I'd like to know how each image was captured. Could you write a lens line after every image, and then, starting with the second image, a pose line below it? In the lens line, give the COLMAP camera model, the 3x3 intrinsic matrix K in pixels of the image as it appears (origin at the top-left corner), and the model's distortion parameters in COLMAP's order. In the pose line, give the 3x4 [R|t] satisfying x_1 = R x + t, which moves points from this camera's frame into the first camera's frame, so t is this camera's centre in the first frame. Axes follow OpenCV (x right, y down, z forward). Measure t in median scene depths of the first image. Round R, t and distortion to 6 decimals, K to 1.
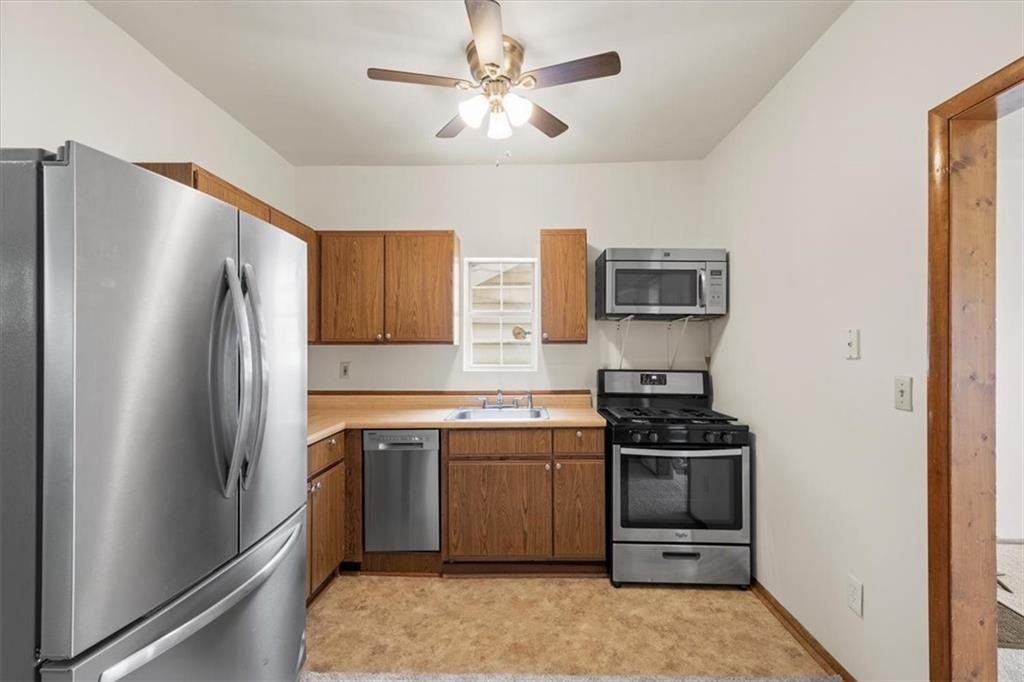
lens RADIAL K [[445.7, 0, 522.0], [0, 445.7, 339.7], [0, 0, 1]] dist [0.012820, -0.003352]
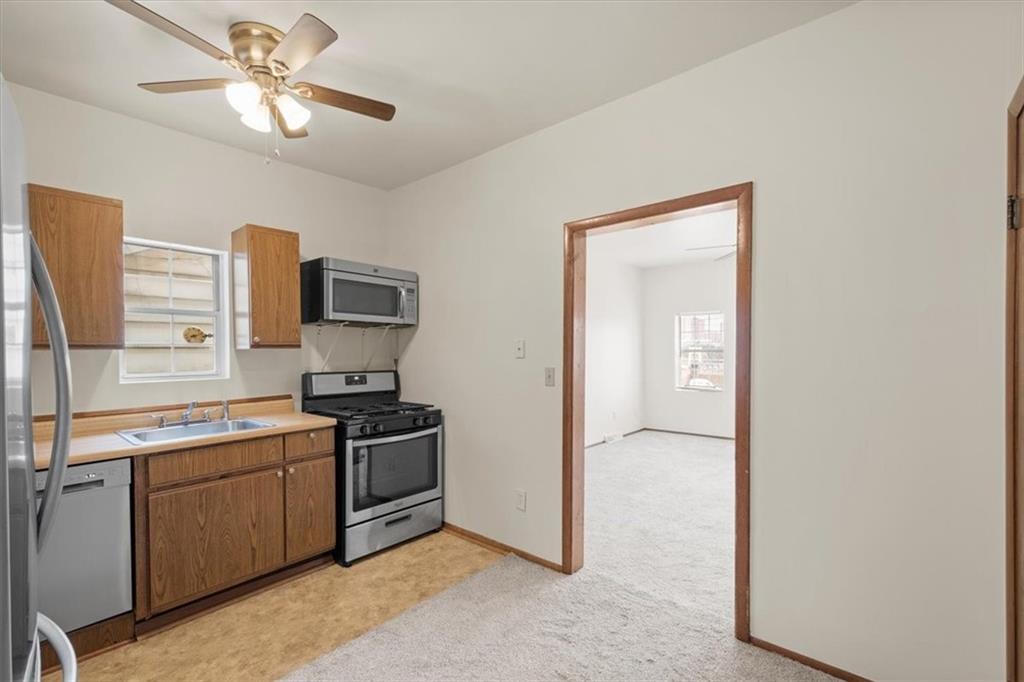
lens RADIAL K [[445.7, 0, 514.4], [0, 445.7, 353.5], [0, 0, 1]] dist [0.012820, -0.003352]
pose [[0.644636, -0.010463, 0.764418, -0.357137], [-0.009904, 0.999708, 0.022035, -0.006836], [-0.764426, -0.021775, 0.644344, -0.023461]]
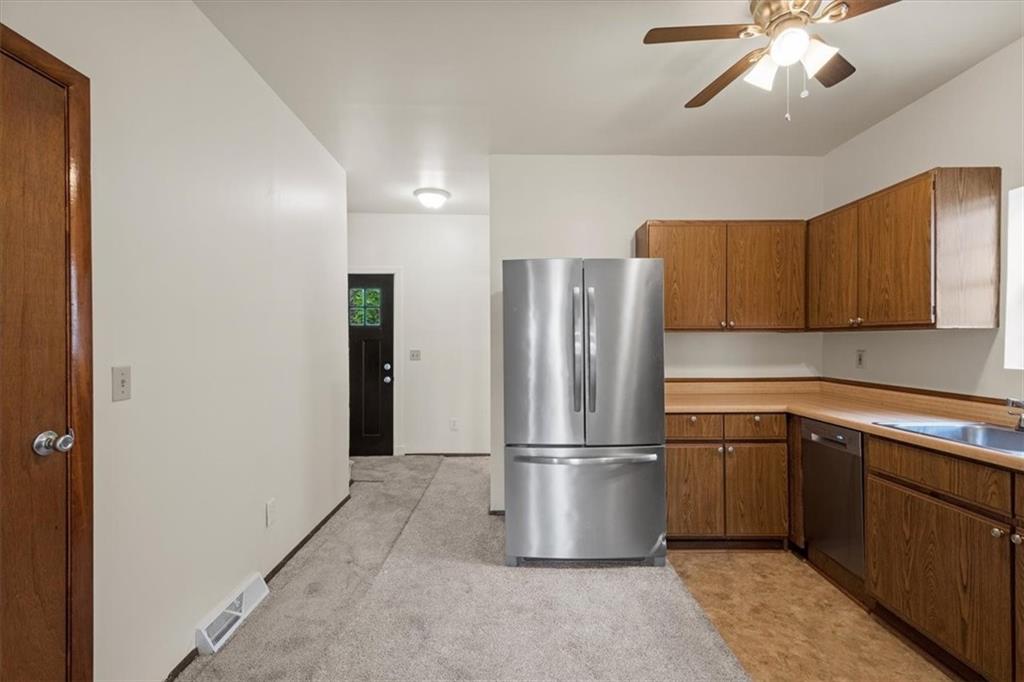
lens RADIAL K [[445.7, 0, 521.8], [0, 445.7, 343.6], [0, 0, 1]] dist [0.012820, -0.003352]
pose [[0.028003, 0.007453, -0.999580, 0.626425], [0.023582, 0.999689, 0.008114, 0.016735], [0.999330, -0.023799, 0.027819, 0.361501]]
